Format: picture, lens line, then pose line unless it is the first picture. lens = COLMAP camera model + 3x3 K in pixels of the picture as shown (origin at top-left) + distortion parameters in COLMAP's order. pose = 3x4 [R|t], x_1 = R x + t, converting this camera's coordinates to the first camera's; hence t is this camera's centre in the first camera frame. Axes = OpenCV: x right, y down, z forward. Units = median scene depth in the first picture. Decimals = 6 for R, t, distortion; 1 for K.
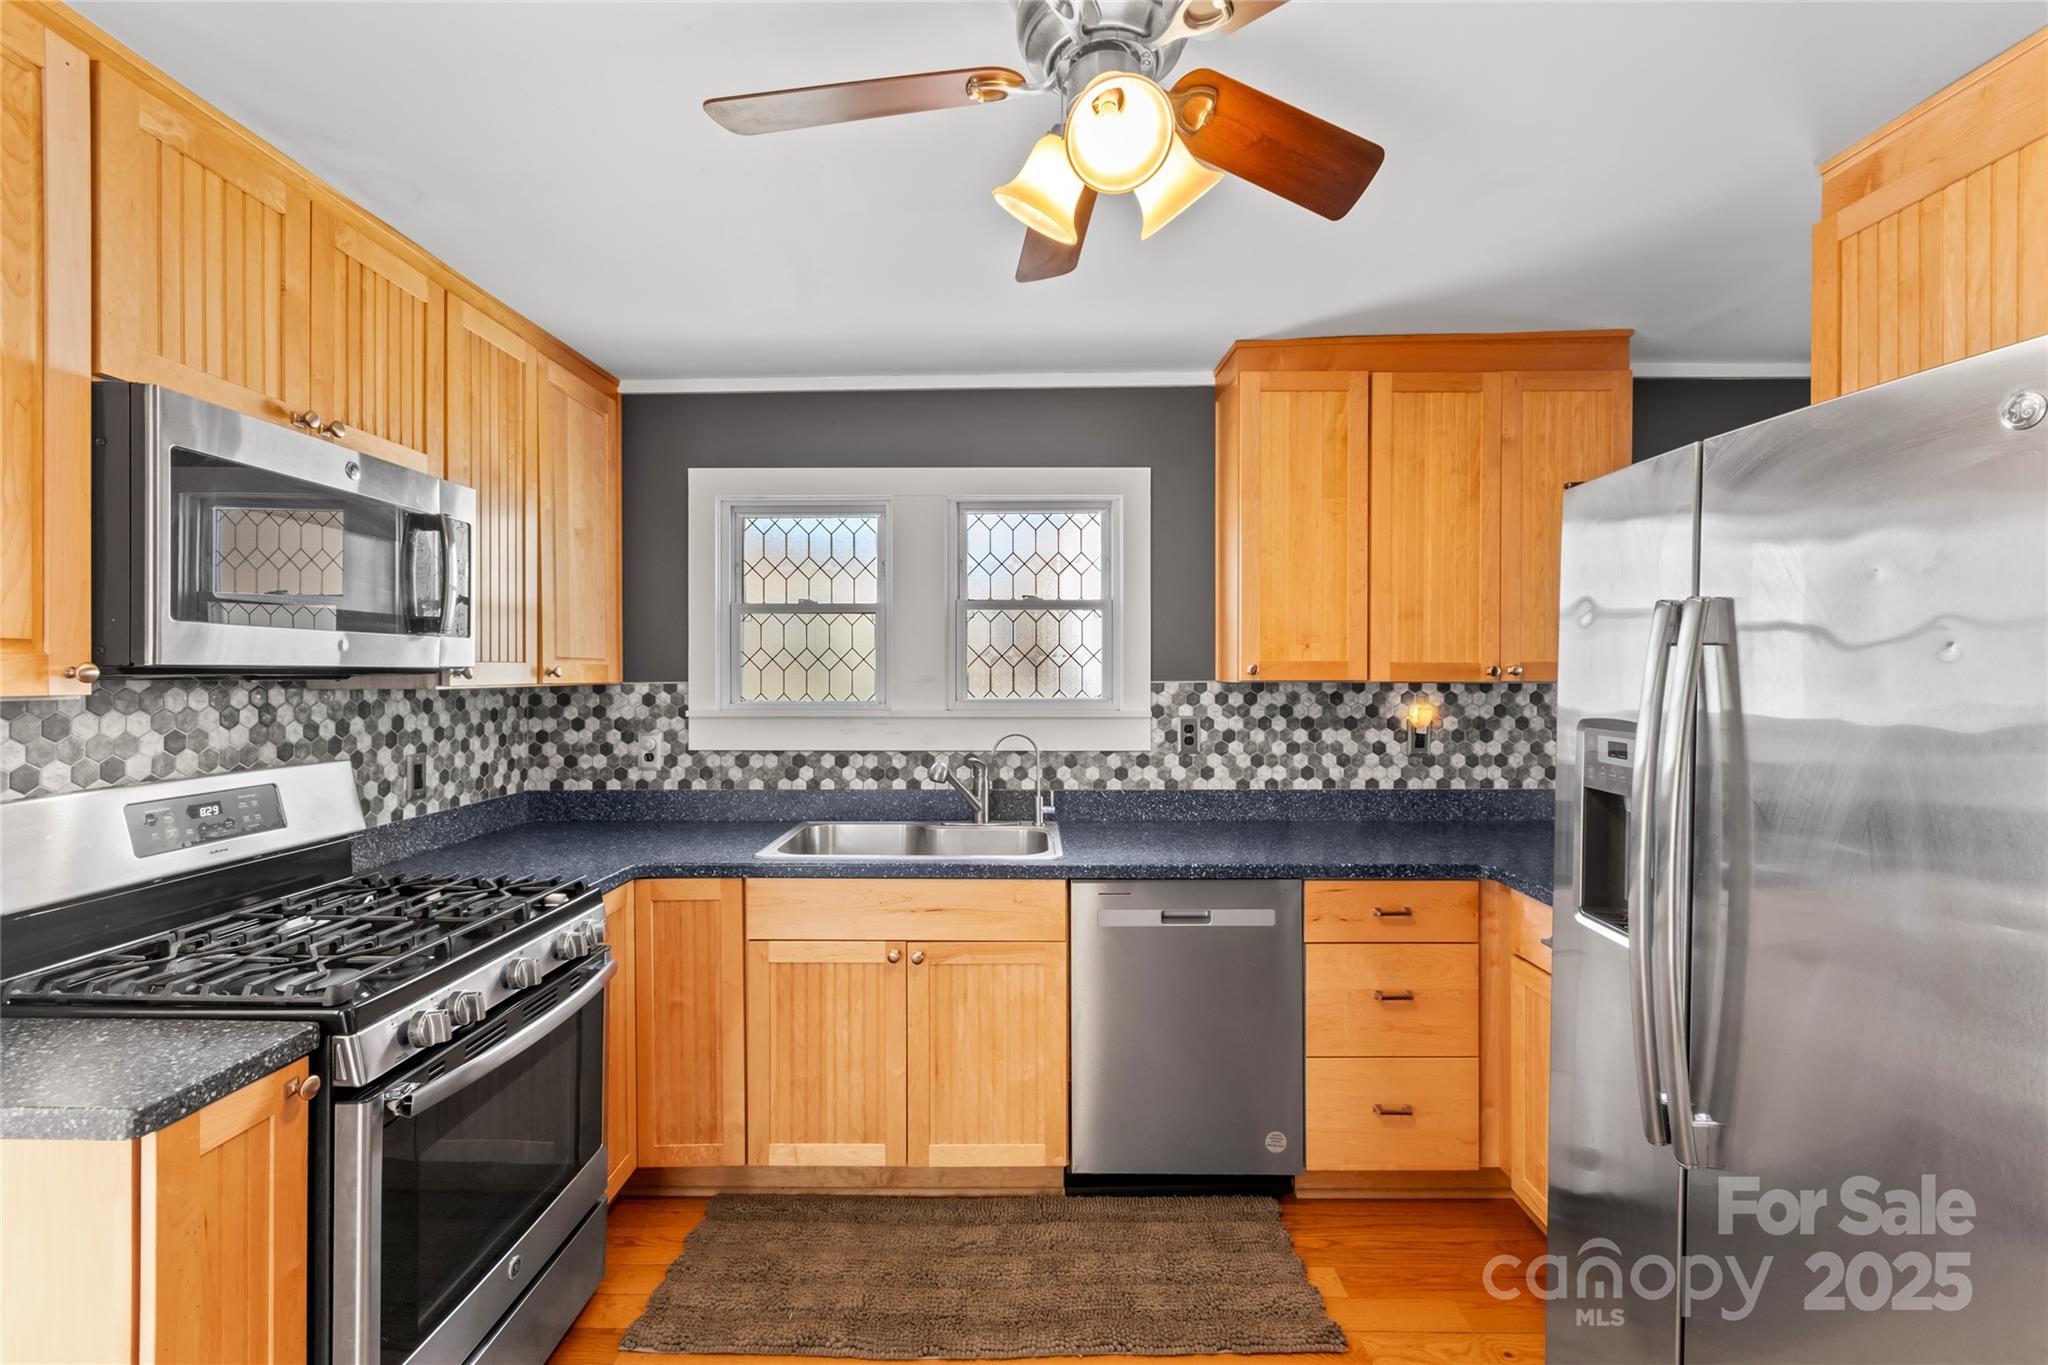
lens RADIAL K [[893.4, 0, 1020.7], [0, 893.4, 667.2], [0, 0, 1]] dist [-0.000254, 0.005183]
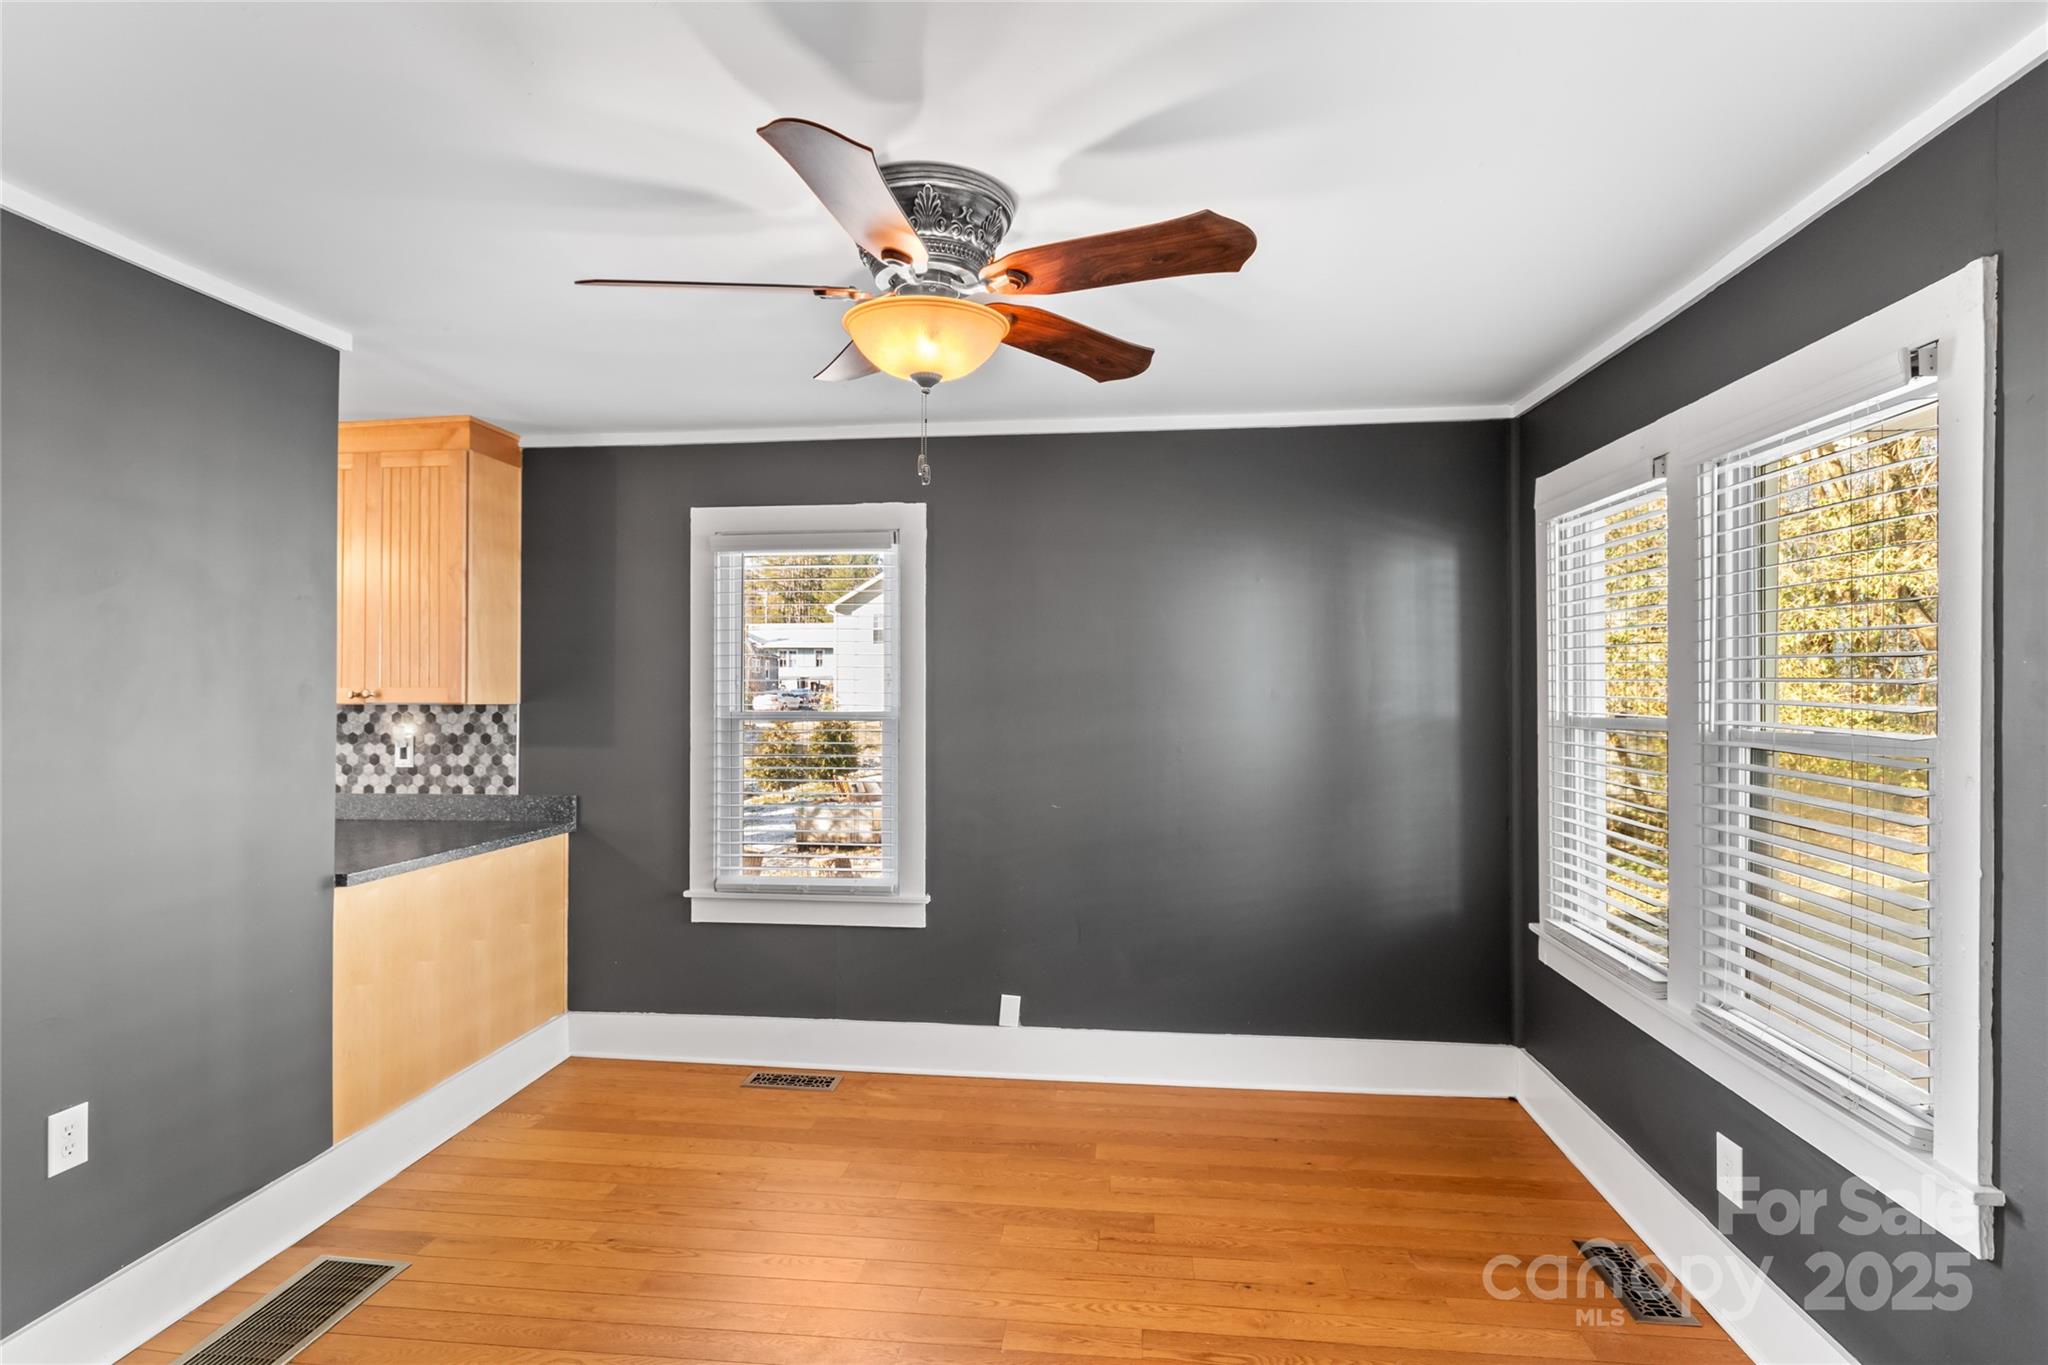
lens RADIAL K [[1023.9, 0, 1024.0], [0, 1023.9, 682.5], [0, 0, 1]] dist [-0.000542, 0.000051]
pose [[0.995010, -0.001020, -0.099774, 1.571251], [-0.000316, 0.999911, -0.013368, 0.006093], [0.099779, 0.013333, 0.994920, -0.313700]]
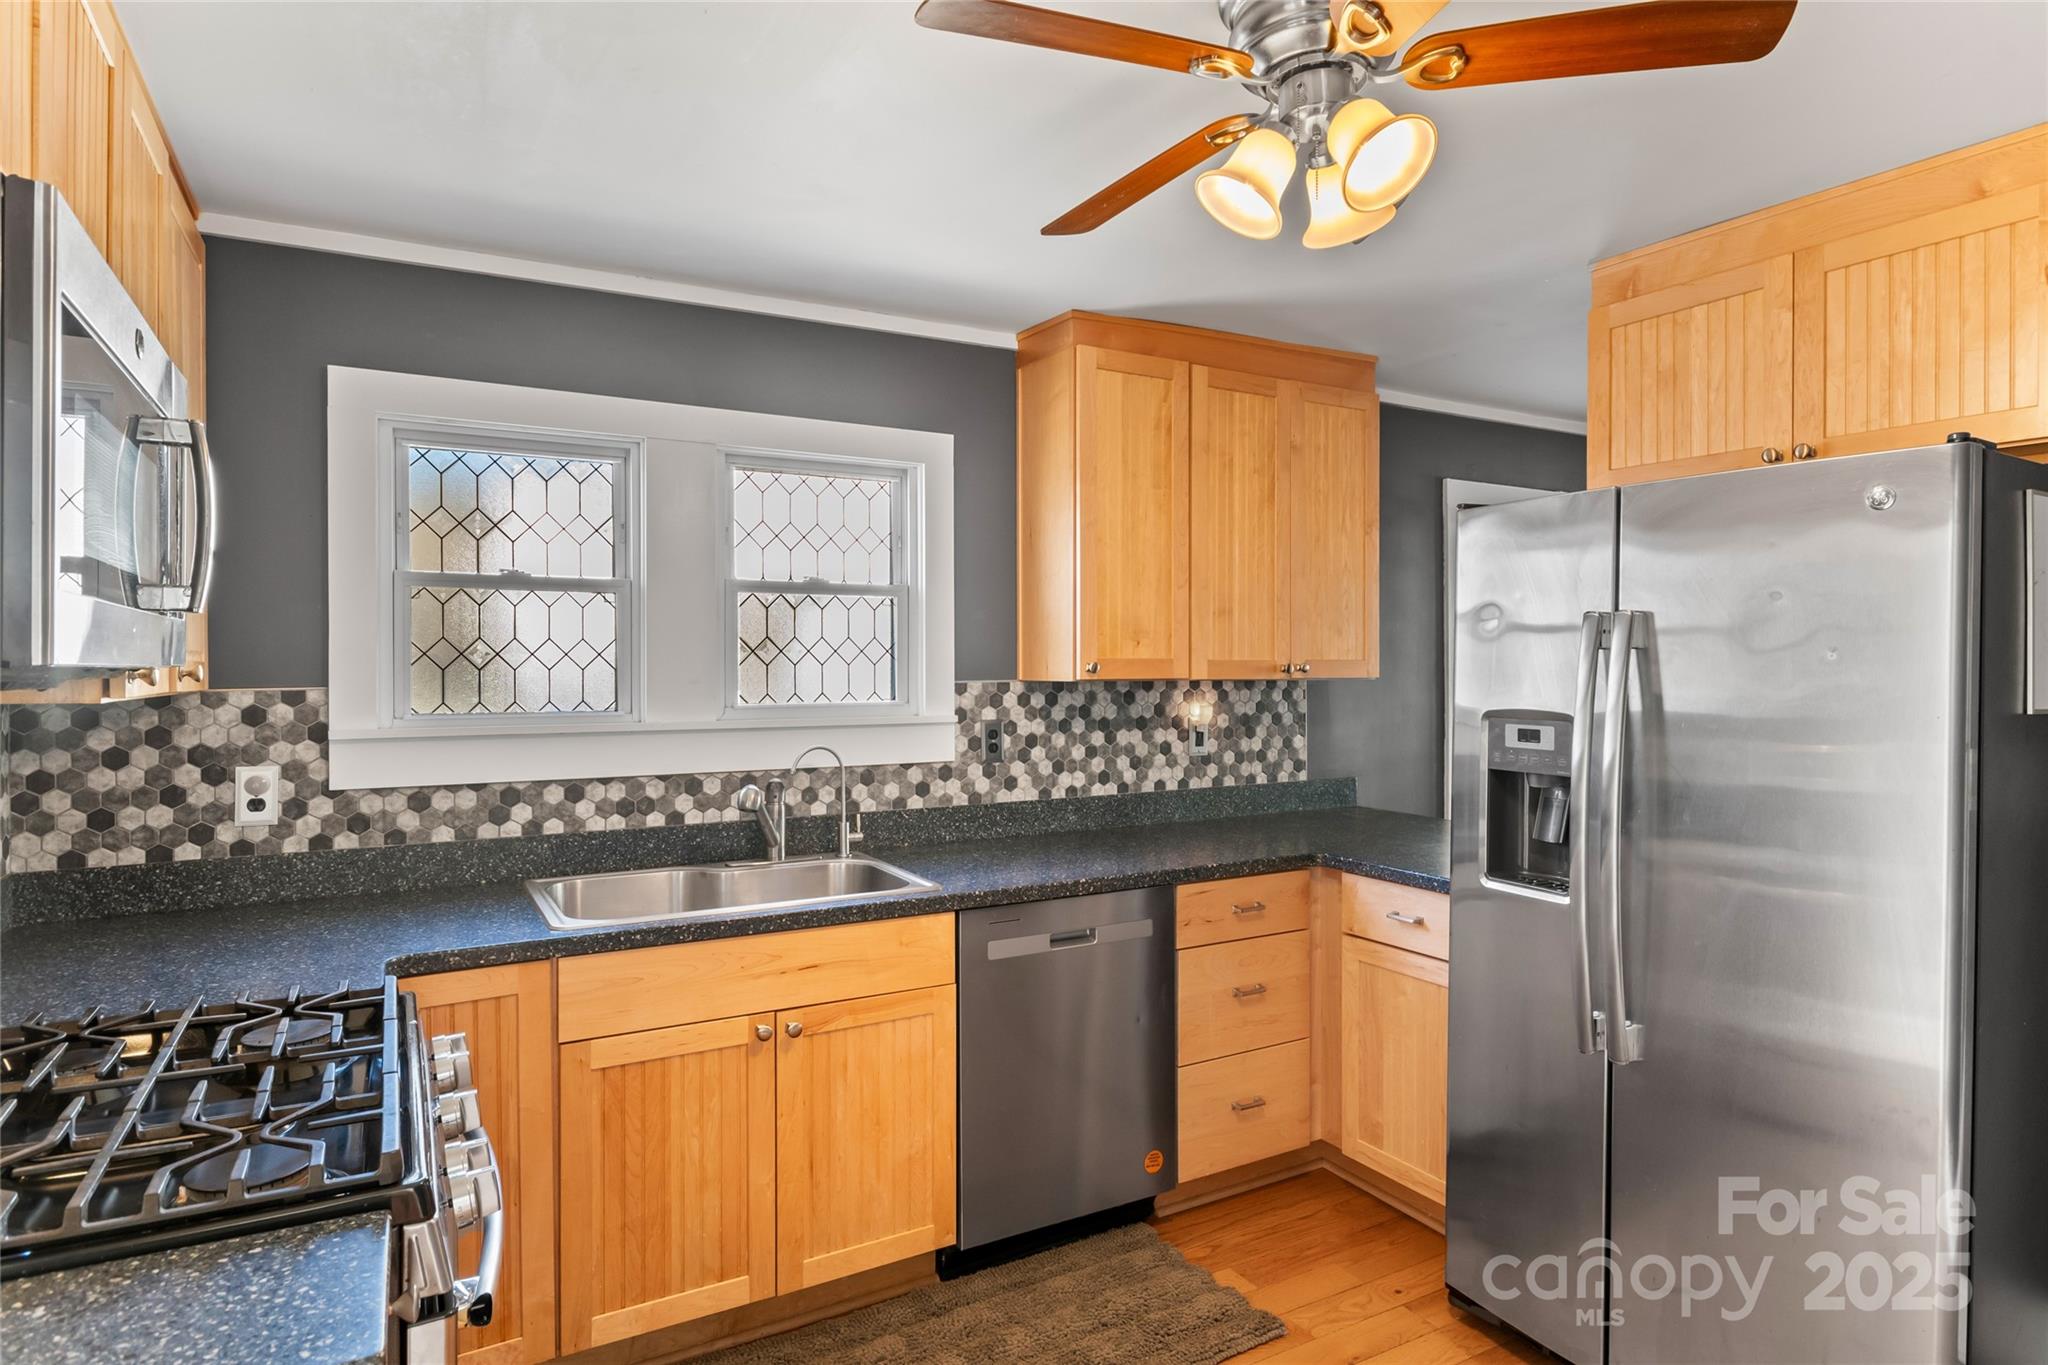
lens RADIAL K [[1120.1, 0, 1015.2], [0, 1120.1, 664.0], [0, 0, 1]] dist [0.004832, 0.000692]
pose [[0.868975, -0.000176, 0.494856, -0.382926], [0.000234, 1.000000, -0.000054, -0.000955], [-0.494856, 0.000162, 0.868975, 0.026908]]
